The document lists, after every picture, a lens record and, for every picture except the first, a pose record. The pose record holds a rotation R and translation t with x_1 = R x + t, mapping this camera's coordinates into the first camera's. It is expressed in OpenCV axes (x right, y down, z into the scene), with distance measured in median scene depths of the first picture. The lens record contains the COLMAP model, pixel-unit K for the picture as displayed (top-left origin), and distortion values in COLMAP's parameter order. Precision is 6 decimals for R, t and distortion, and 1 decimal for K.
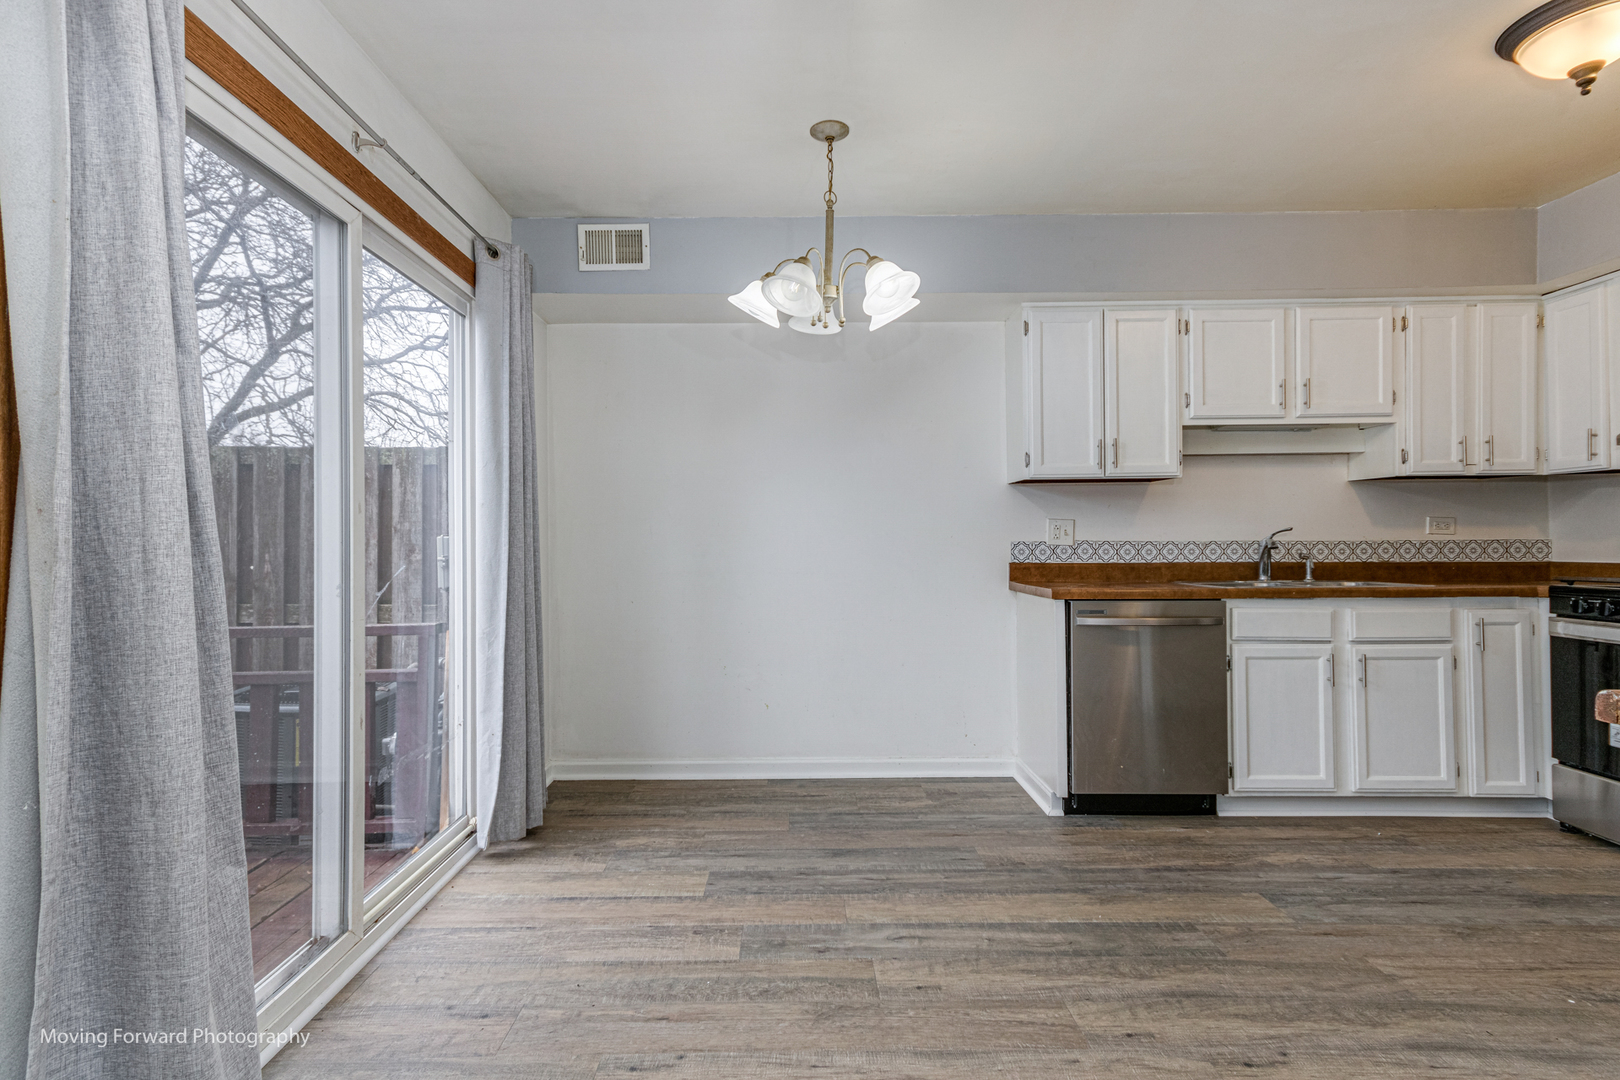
lens RADIAL K [[784.6, 0, 796.0], [0, 784.6, 535.4], [0, 0, 1]] dist [0.011176, 0.002796]
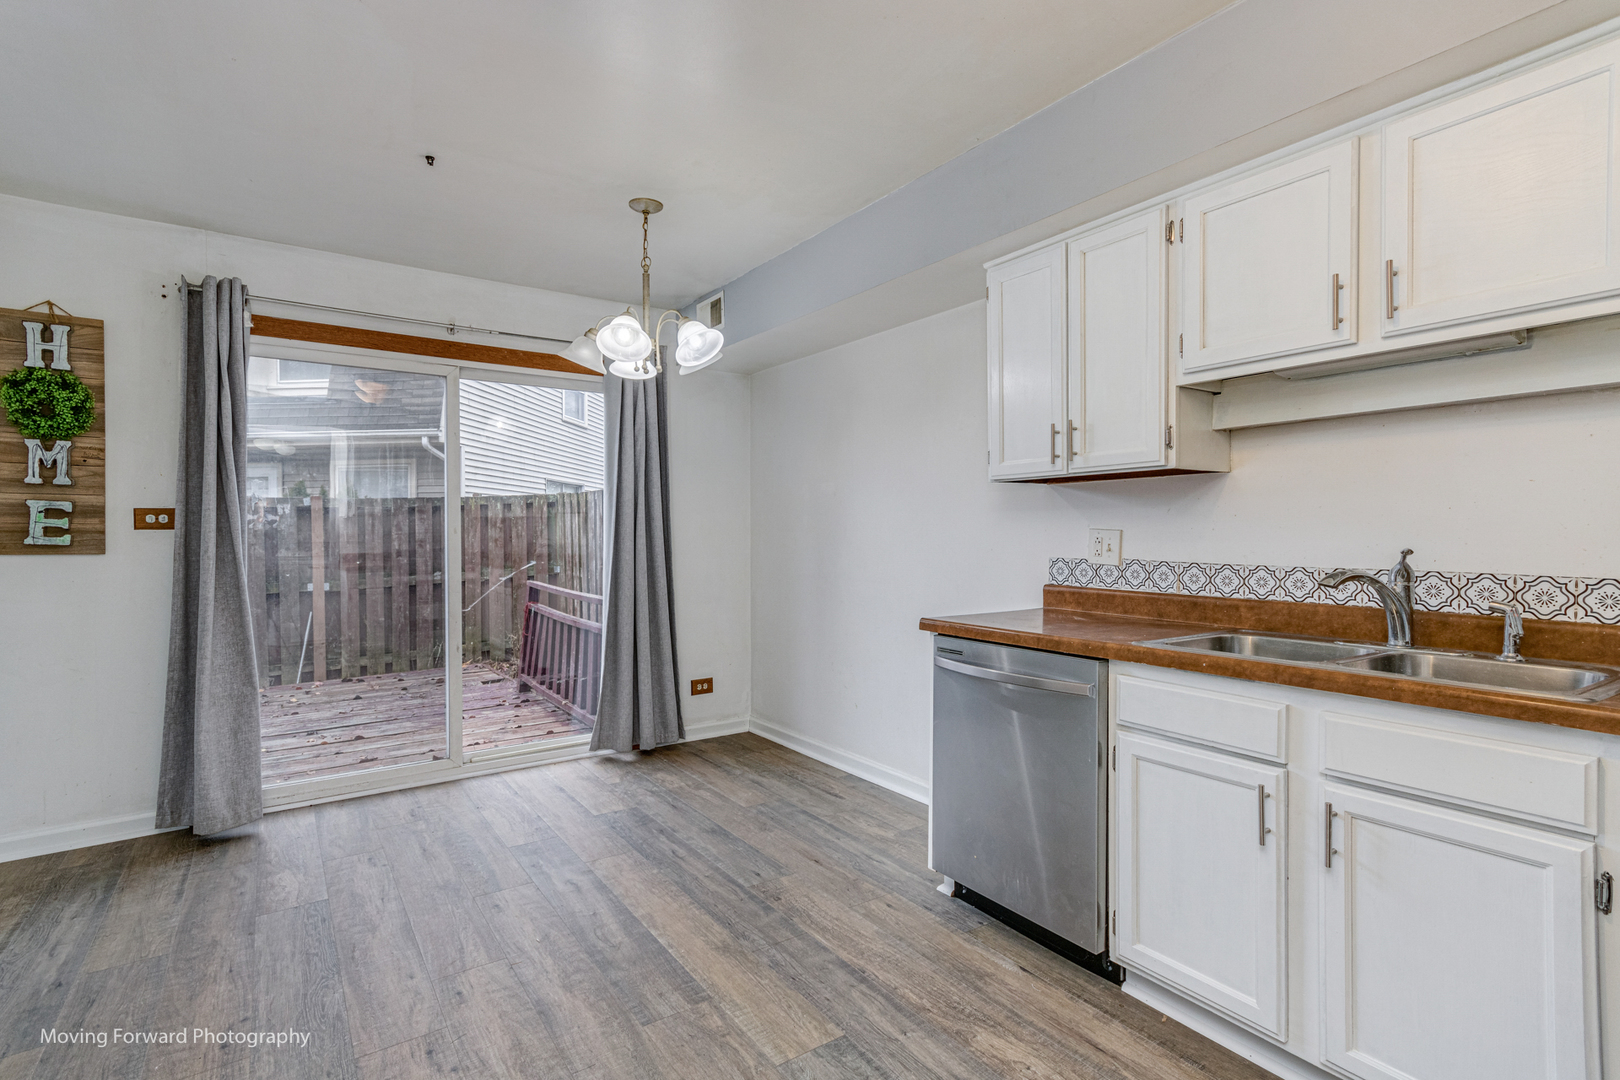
lens RADIAL K [[752.7, 0, 802.8], [0, 752.7, 546.0], [0, 0, 1]] dist [0.008354, 0.002849]
pose [[0.585547, 0.020379, -0.810383, 0.943928], [-0.000709, 0.999696, 0.024628, -0.028241], [0.810638, -0.013846, 0.585383, 0.455089]]
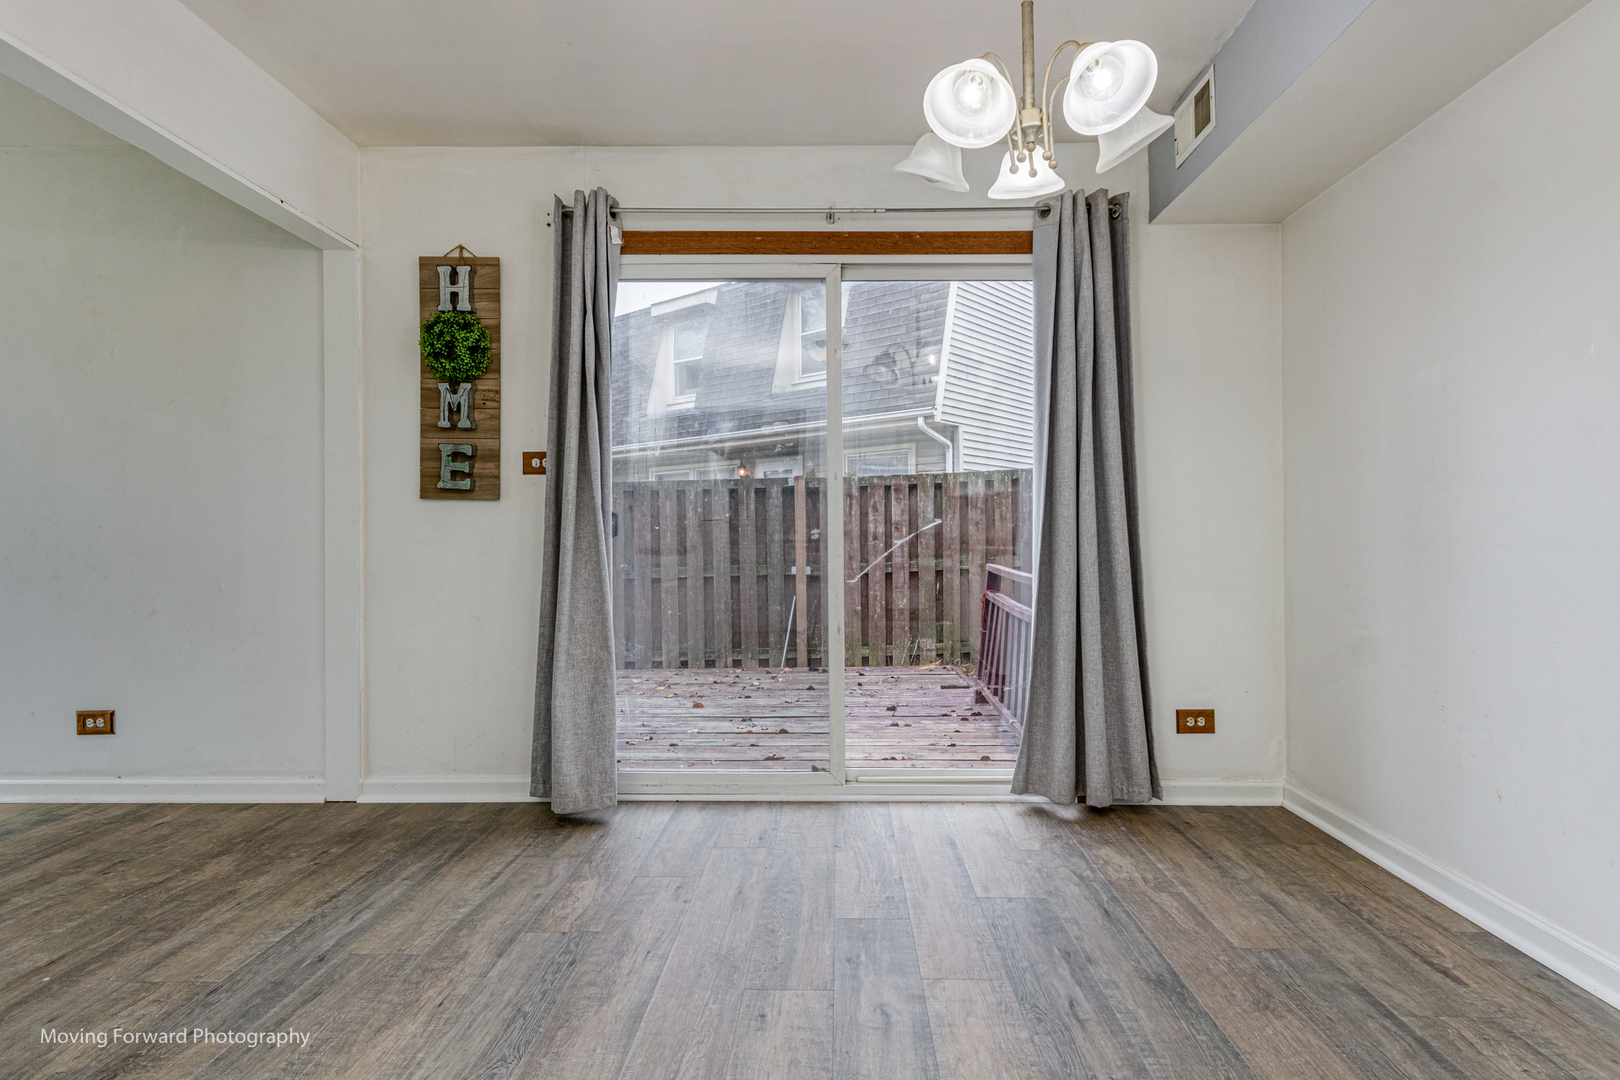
lens RADIAL K [[851.5, 0, 834.8], [0, 851.5, 526.0], [0, 0, 1]] dist [0.004283, 0.002497]
pose [[0.012080, -0.005677, -0.999911, 0.687570], [0.003631, 0.999978, -0.005634, 0.046489], [0.999920, -0.003562, 0.012100, 0.701250]]
